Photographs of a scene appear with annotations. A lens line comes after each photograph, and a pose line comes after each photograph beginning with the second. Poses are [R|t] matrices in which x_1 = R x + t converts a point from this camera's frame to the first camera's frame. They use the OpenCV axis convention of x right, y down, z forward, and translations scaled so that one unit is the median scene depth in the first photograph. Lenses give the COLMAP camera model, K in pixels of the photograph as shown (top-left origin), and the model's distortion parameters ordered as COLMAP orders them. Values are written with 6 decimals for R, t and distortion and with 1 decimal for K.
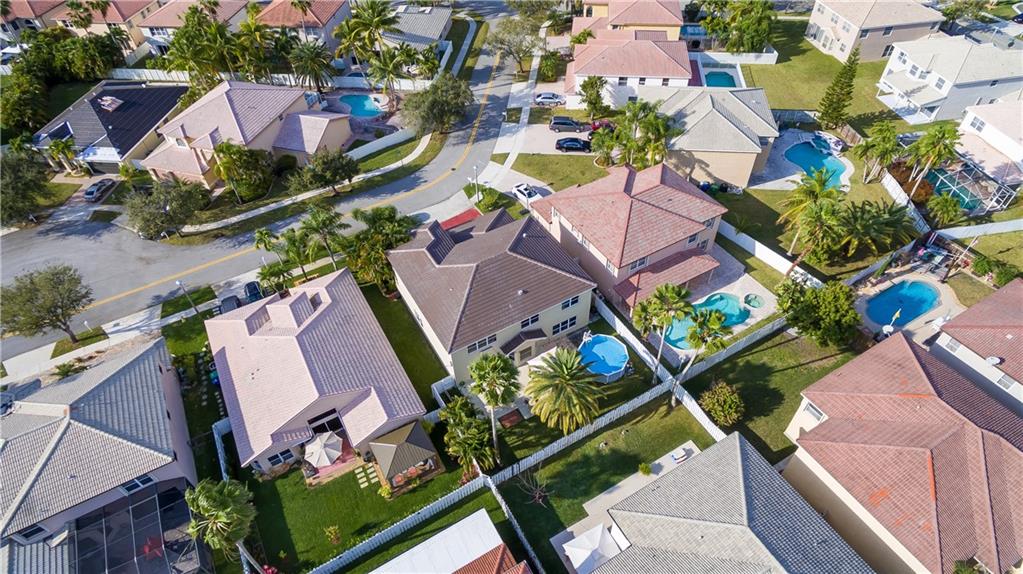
lens RADIAL K [[582.1, 0, 508.3], [0, 582.1, 282.7], [0, 0, 1]] dist [0.003719, 0.002416]
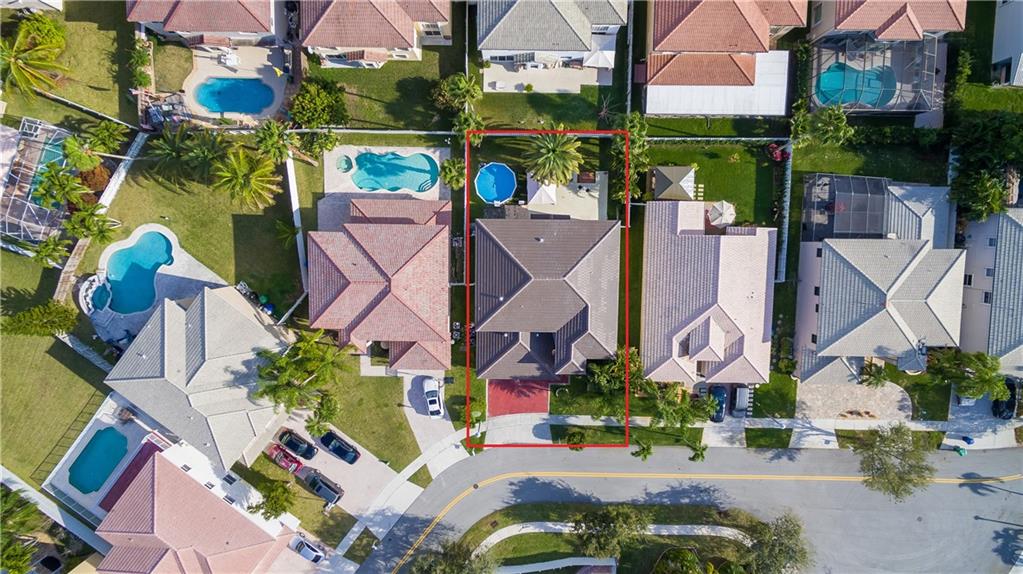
lens RADIAL K [[582.1, 0, 508.3], [0, 582.1, 282.7], [0, 0, 1]] dist [0.003719, 0.002416]
pose [[-0.860425, -0.509576, -0.000161, 0.032347], [0.388536, -0.656251, 0.646819, -0.764367], [-0.329709, 0.556477, 0.762643, 0.167327]]
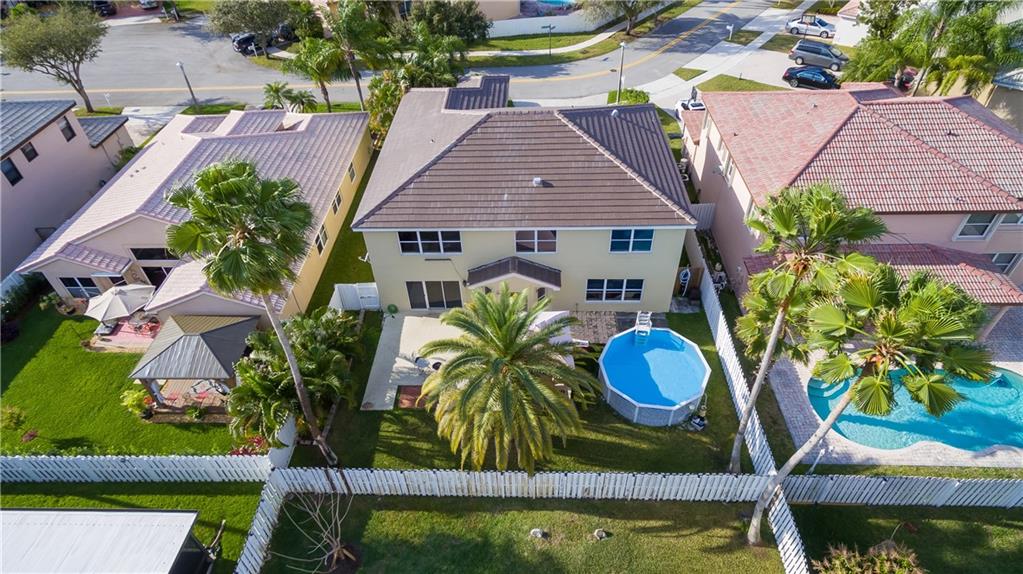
lens RADIAL K [[582.1, 0, 508.3], [0, 582.1, 282.7], [0, 0, 1]] dist [0.003719, 0.002416]
pose [[0.851619, 0.351440, -0.388890, 0.213187], [-0.371365, 0.928136, 0.025517, 0.088933], [0.369911, 0.122689, 0.920931, 0.493788]]
